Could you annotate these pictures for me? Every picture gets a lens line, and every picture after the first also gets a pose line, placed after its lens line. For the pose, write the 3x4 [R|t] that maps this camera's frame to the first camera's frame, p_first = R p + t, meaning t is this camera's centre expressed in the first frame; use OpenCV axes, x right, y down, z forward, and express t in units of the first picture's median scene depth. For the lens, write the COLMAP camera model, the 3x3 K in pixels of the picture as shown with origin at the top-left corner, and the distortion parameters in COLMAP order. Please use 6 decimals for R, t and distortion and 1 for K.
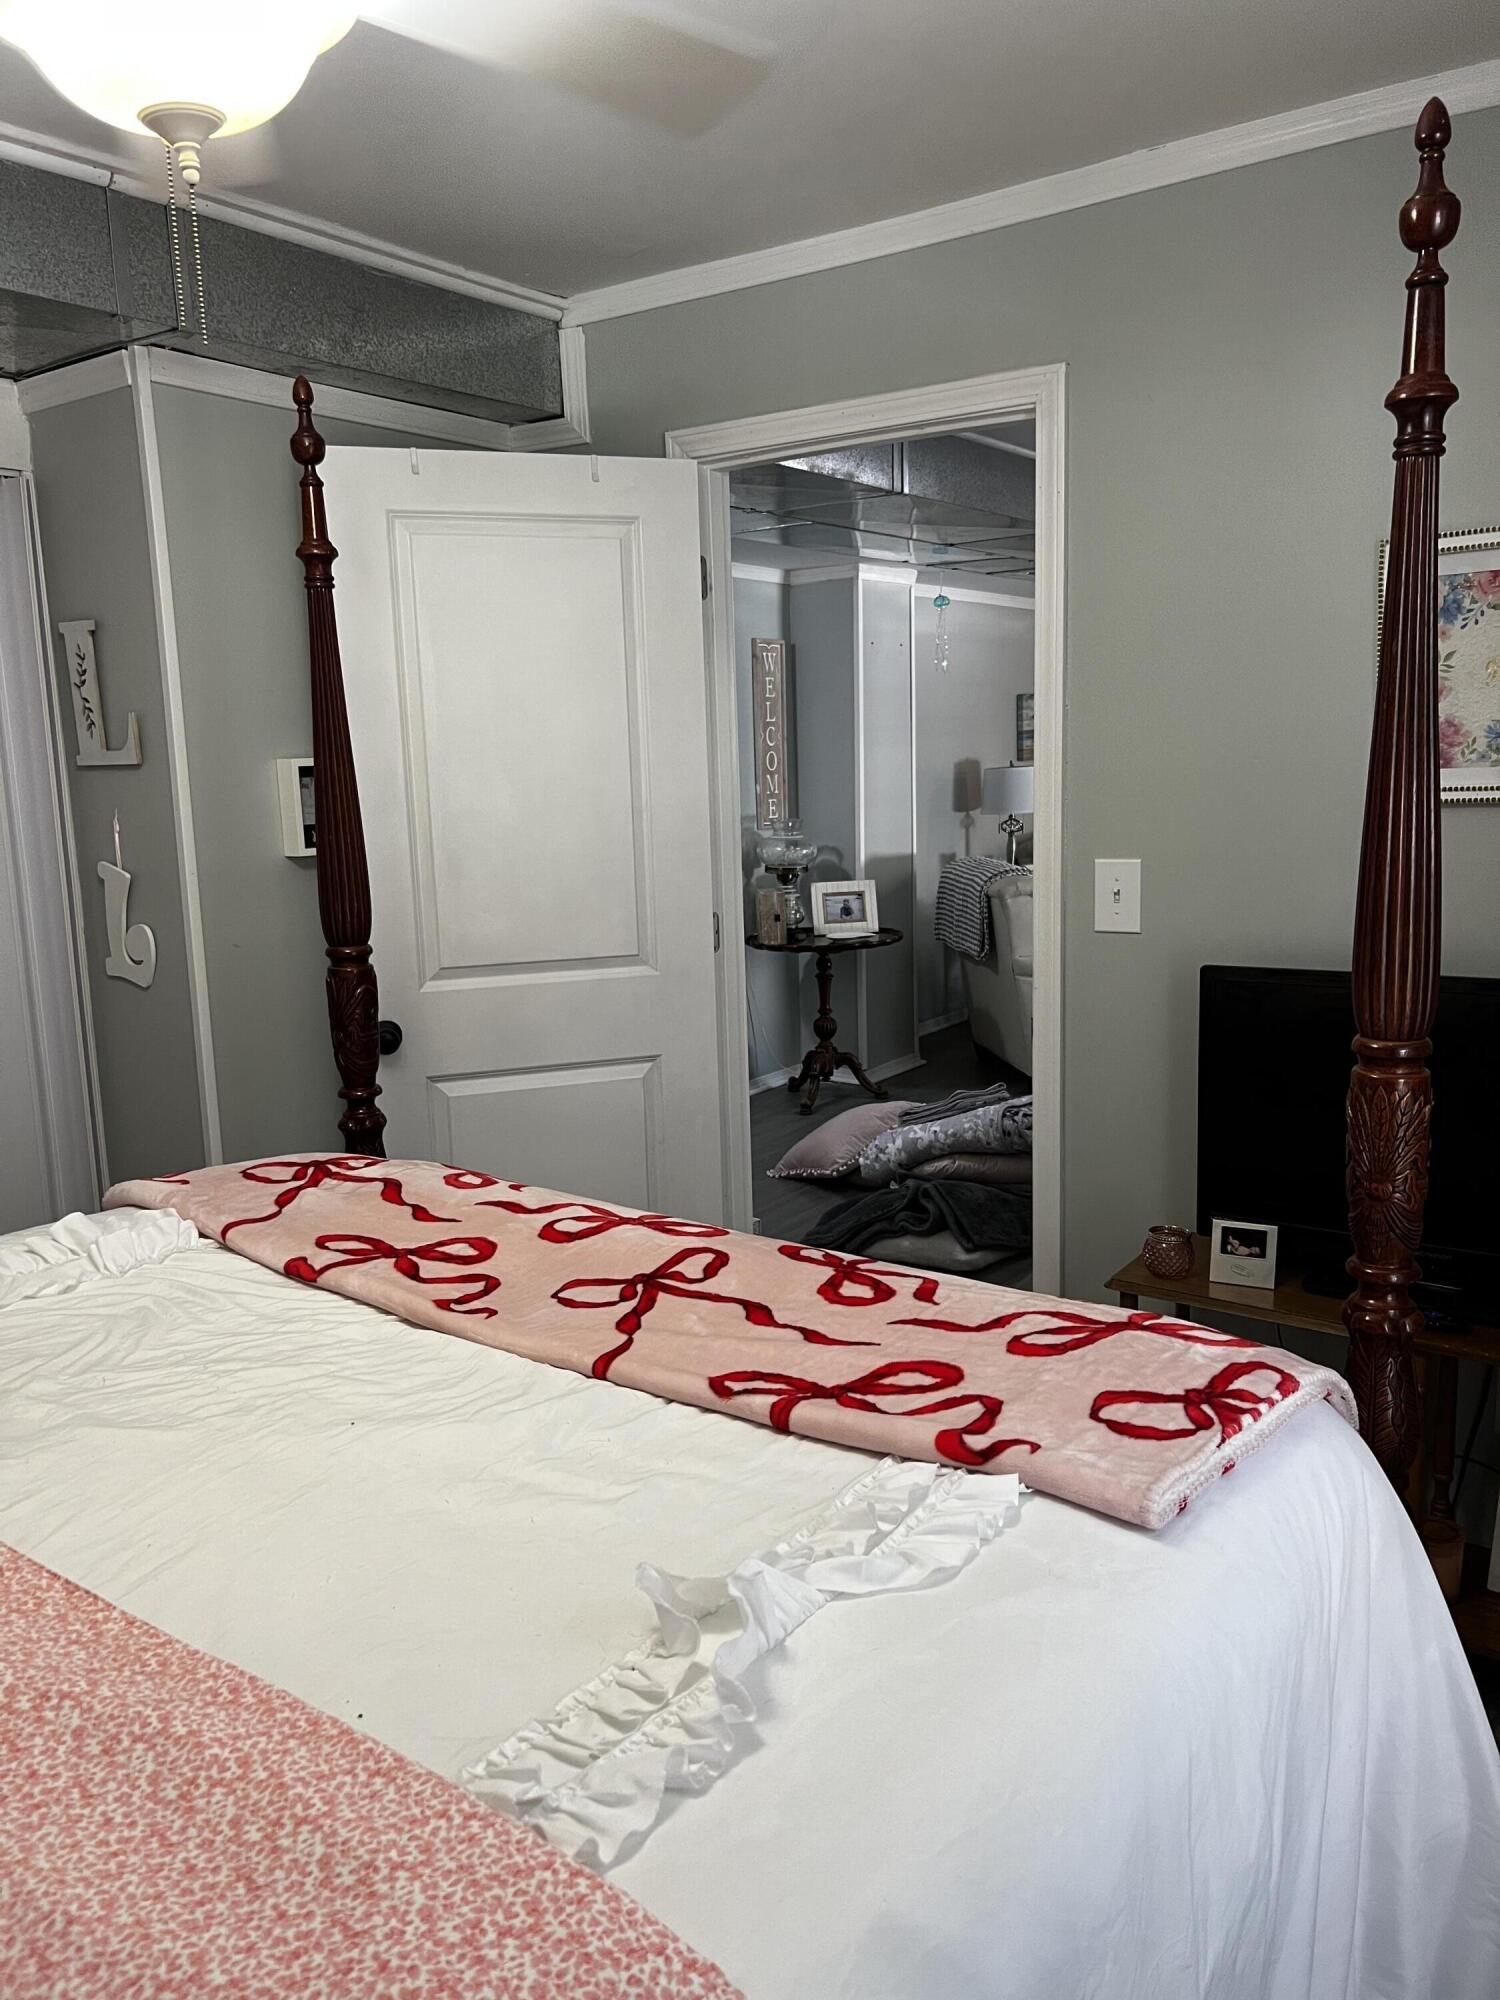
lens RADIAL K [[1506.1, 0, 750.4], [0, 1506.1, 1015.8], [0, 0, 1]] dist [0.056116, -0.071160]
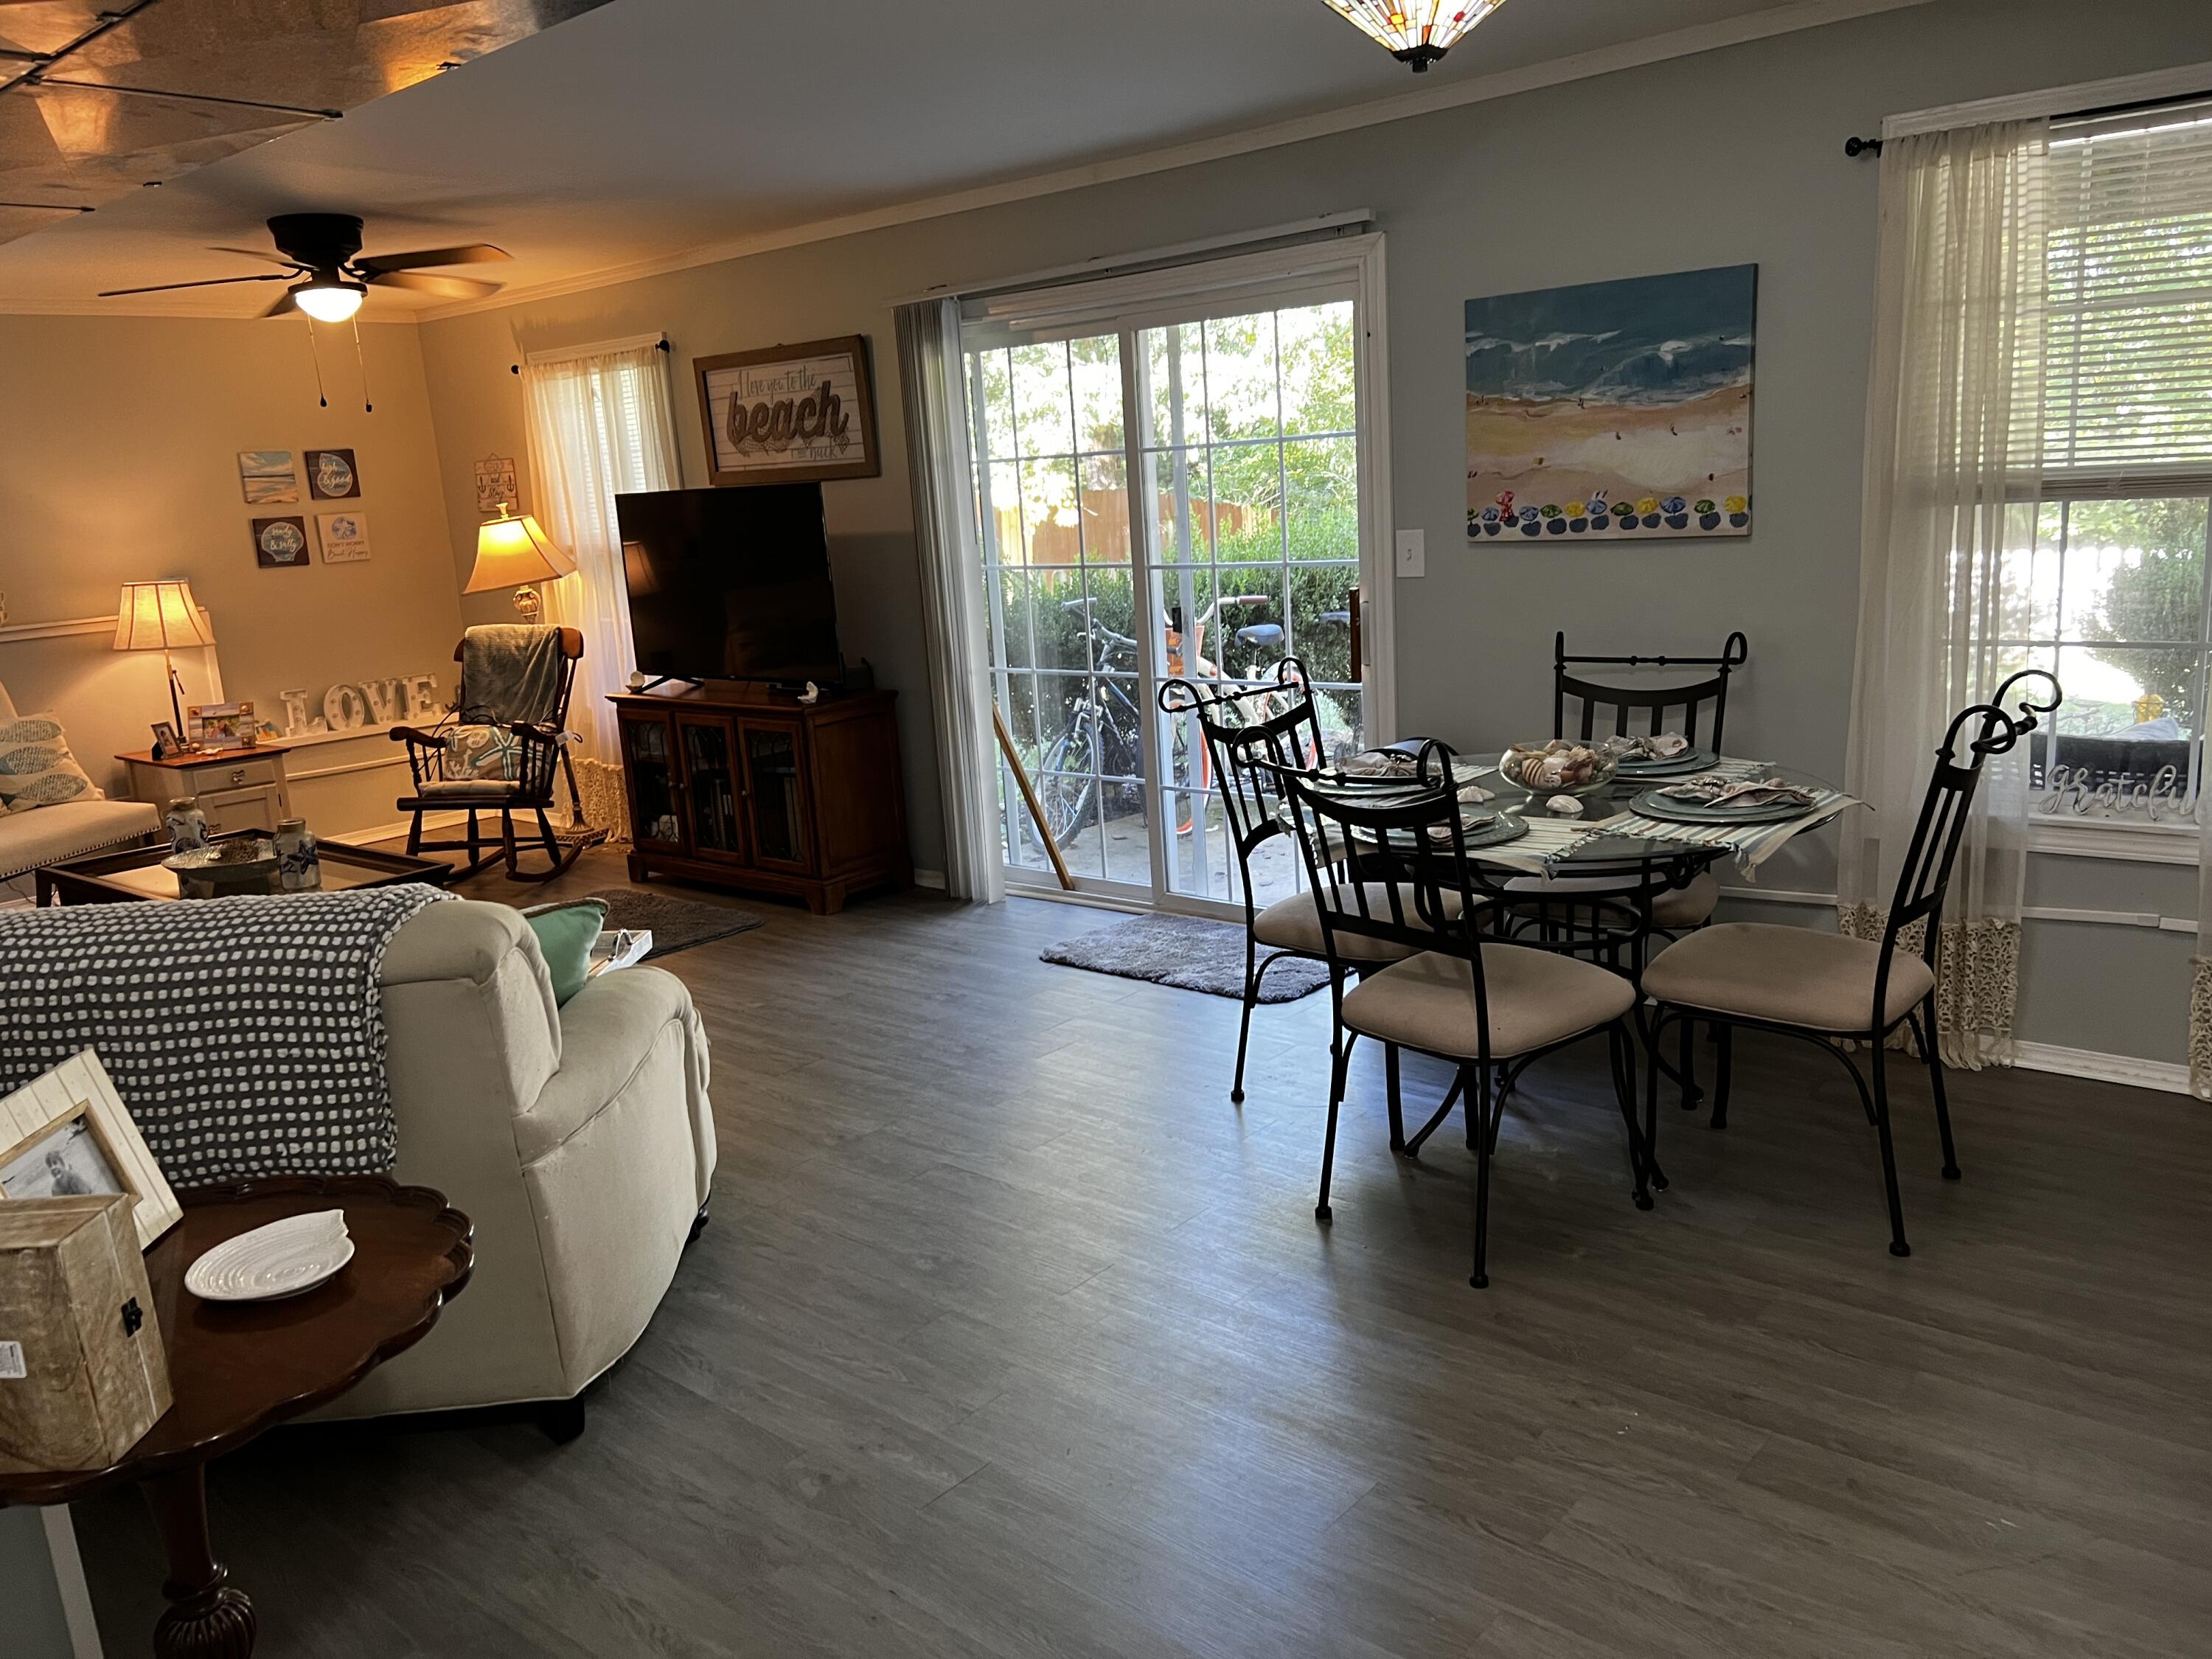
lens RADIAL K [[1665.7, 0, 1097.9], [0, 1665.7, 829.1], [0, 0, 1]] dist [0.056116, -0.071160]
pose [[0.098688, -0.190179, 0.976777, -0.191969], [0.240017, 0.957138, 0.162105, -0.135678], [-0.965739, 0.218445, 0.140104, 0.779725]]
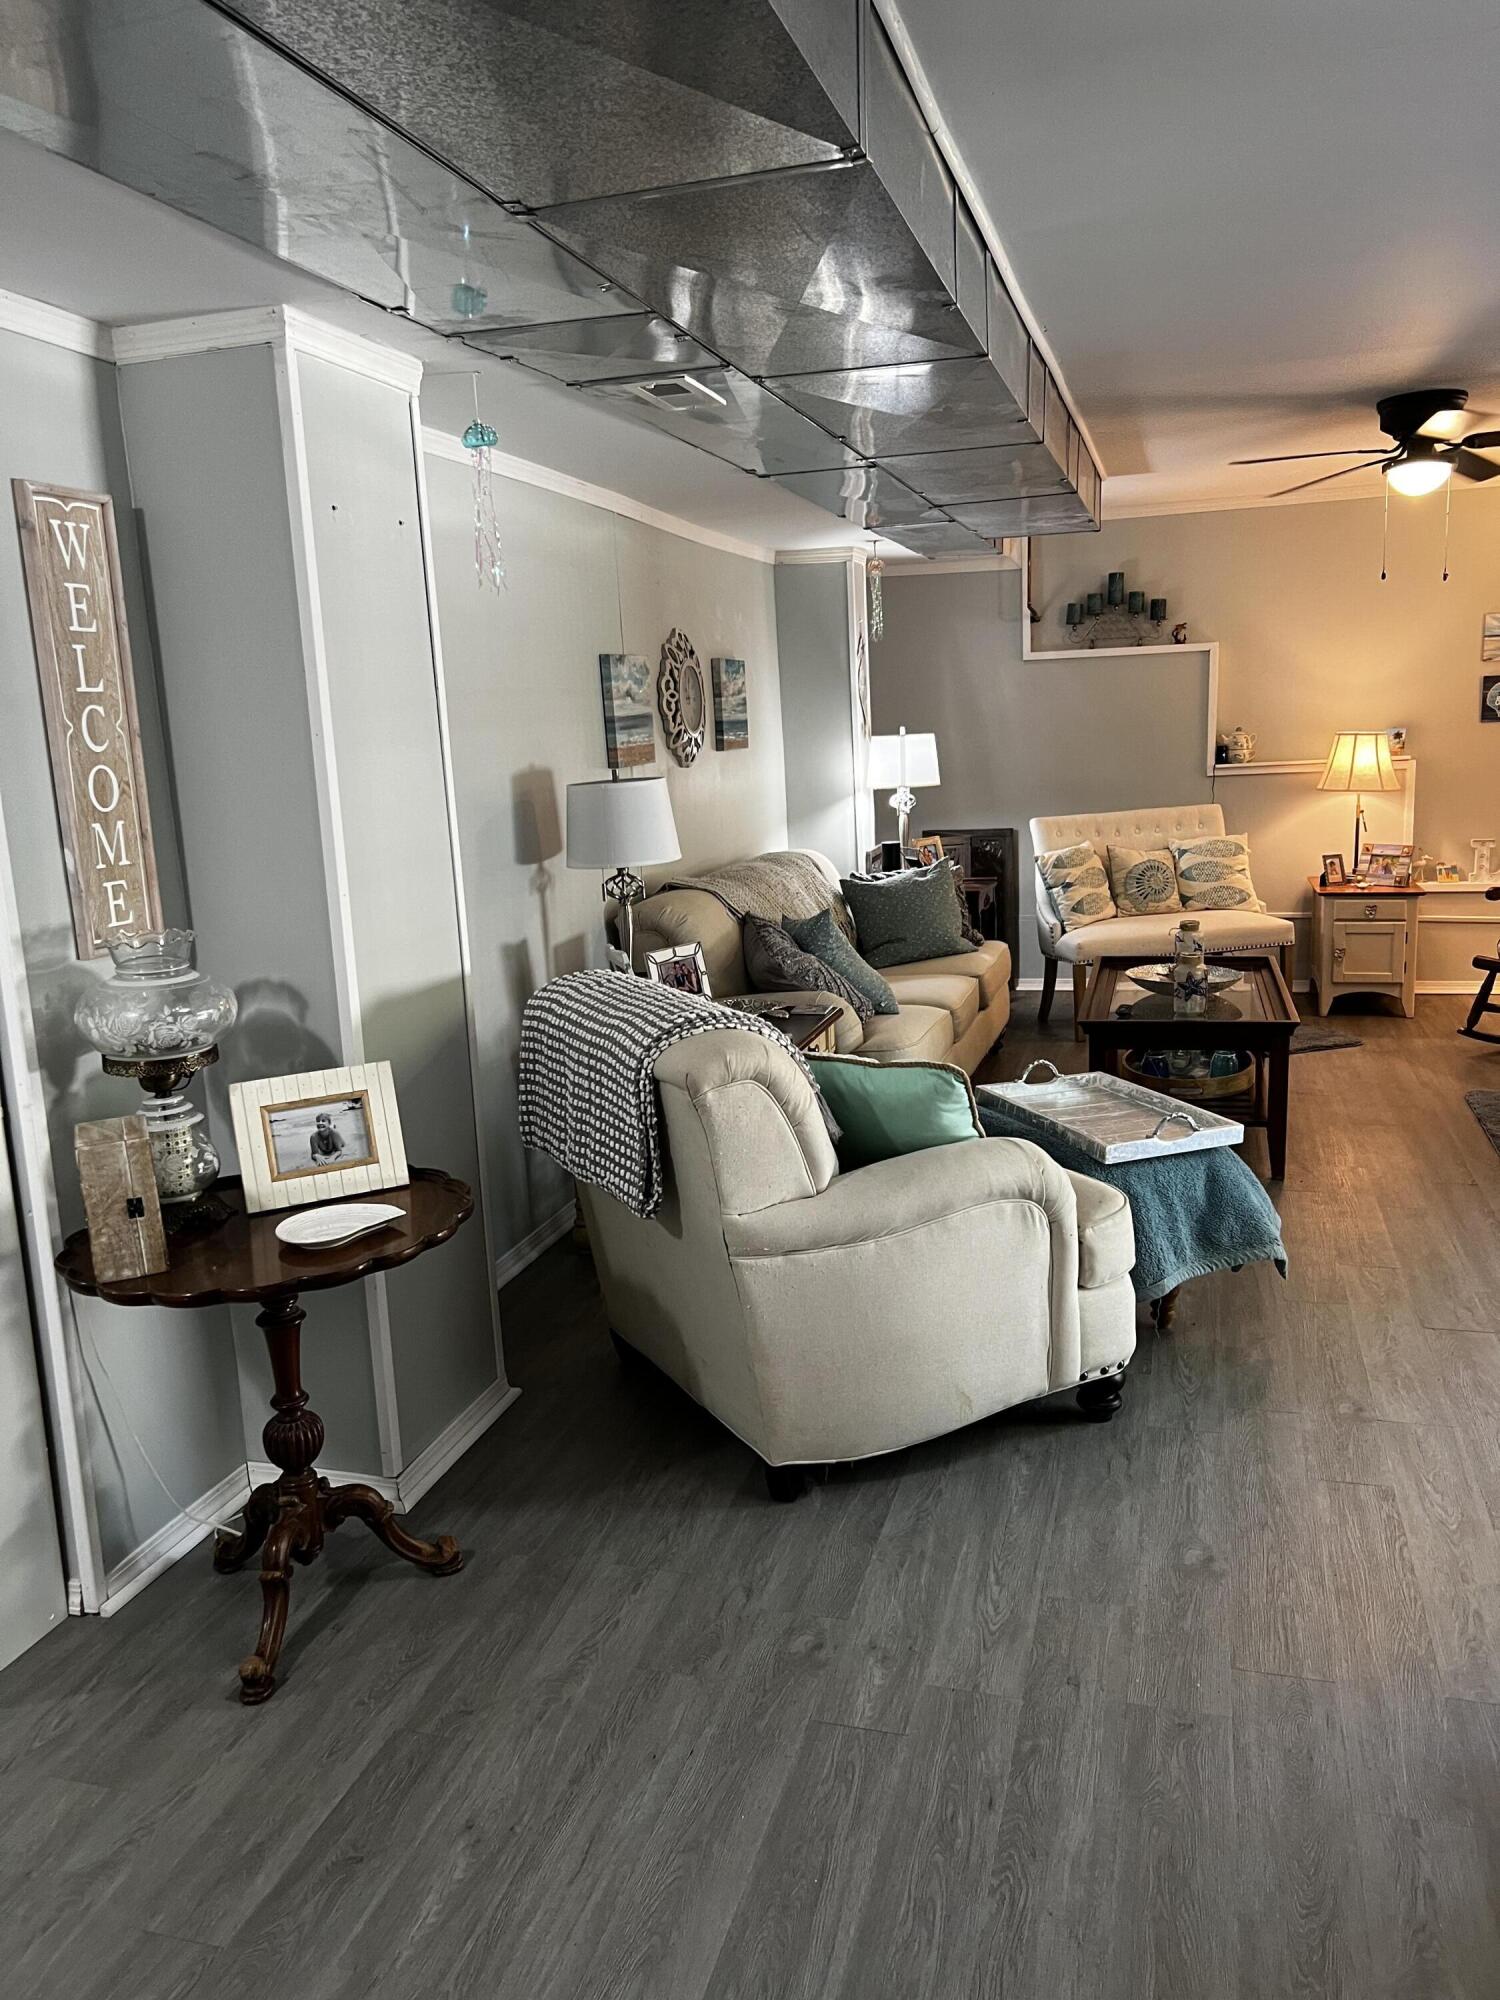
lens RADIAL K [[1506.1, 0, 749.3], [0, 1506.1, 1012.2], [0, 0, 1]] dist [0.056116, -0.071160]
pose [[0.943719, -0.081195, 0.320627, 0.043455], [0.081811, 0.996581, 0.011575, -0.101681], [-0.320470, 0.015307, 0.947135, 0.569634]]
